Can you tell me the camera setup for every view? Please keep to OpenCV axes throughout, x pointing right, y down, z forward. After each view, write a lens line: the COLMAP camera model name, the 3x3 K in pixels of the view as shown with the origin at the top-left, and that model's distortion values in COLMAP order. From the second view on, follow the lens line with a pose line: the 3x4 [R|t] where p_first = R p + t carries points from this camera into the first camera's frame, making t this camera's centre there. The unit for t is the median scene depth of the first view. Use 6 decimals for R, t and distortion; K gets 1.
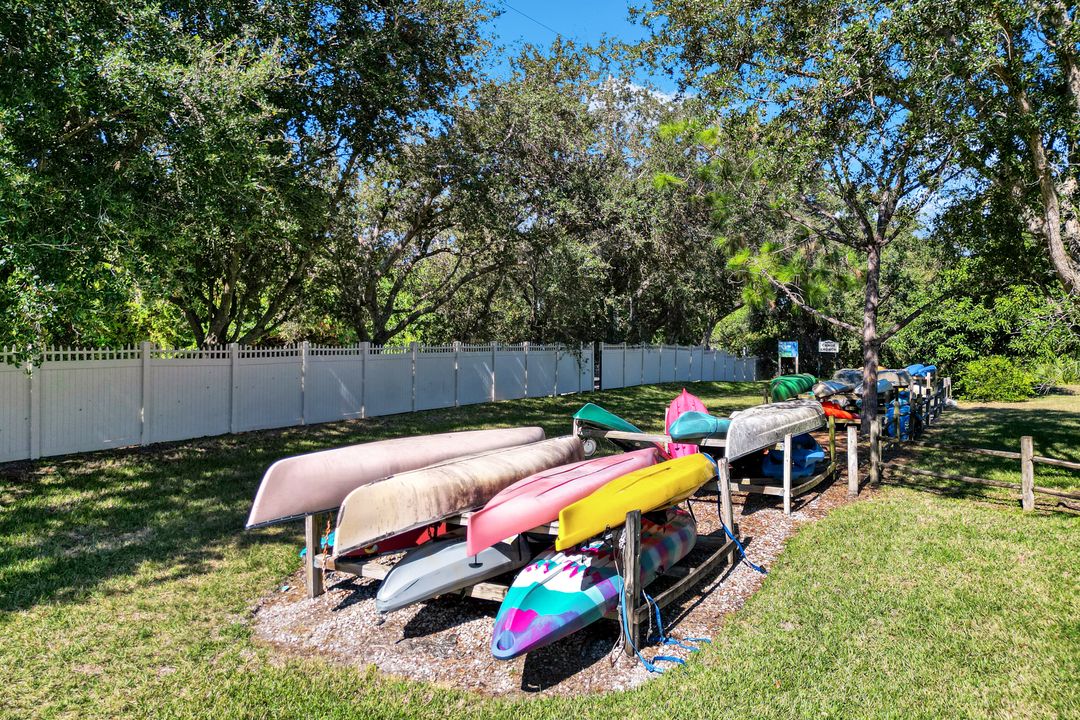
lens RADIAL K [[776.1, 0, 541.4], [0, 776.1, 365.3], [0, 0, 1]] dist [0.071206, -0.062079]
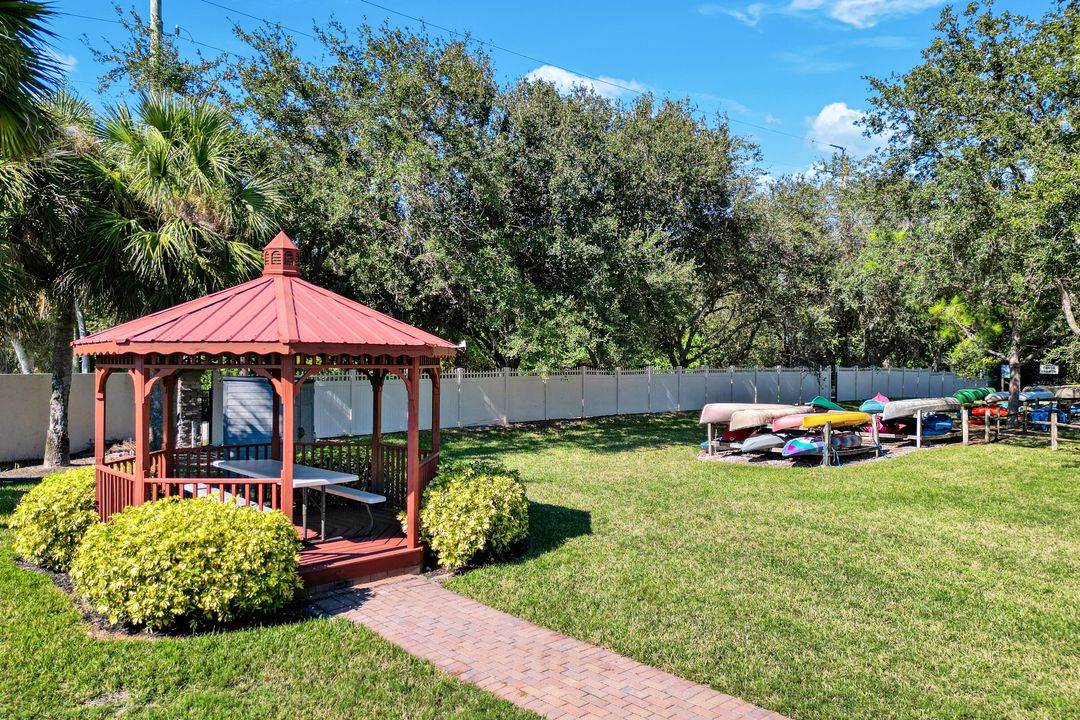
lens RADIAL K [[776.1, 0, 541.4], [0, 776.1, 365.3], [0, 0, 1]] dist [0.071206, -0.062079]
pose [[0.955132, -0.002054, -0.296174, -0.016356], [-0.006708, 0.999569, -0.028565, 0.020150], [0.296105, 0.029270, 0.954707, -0.768869]]
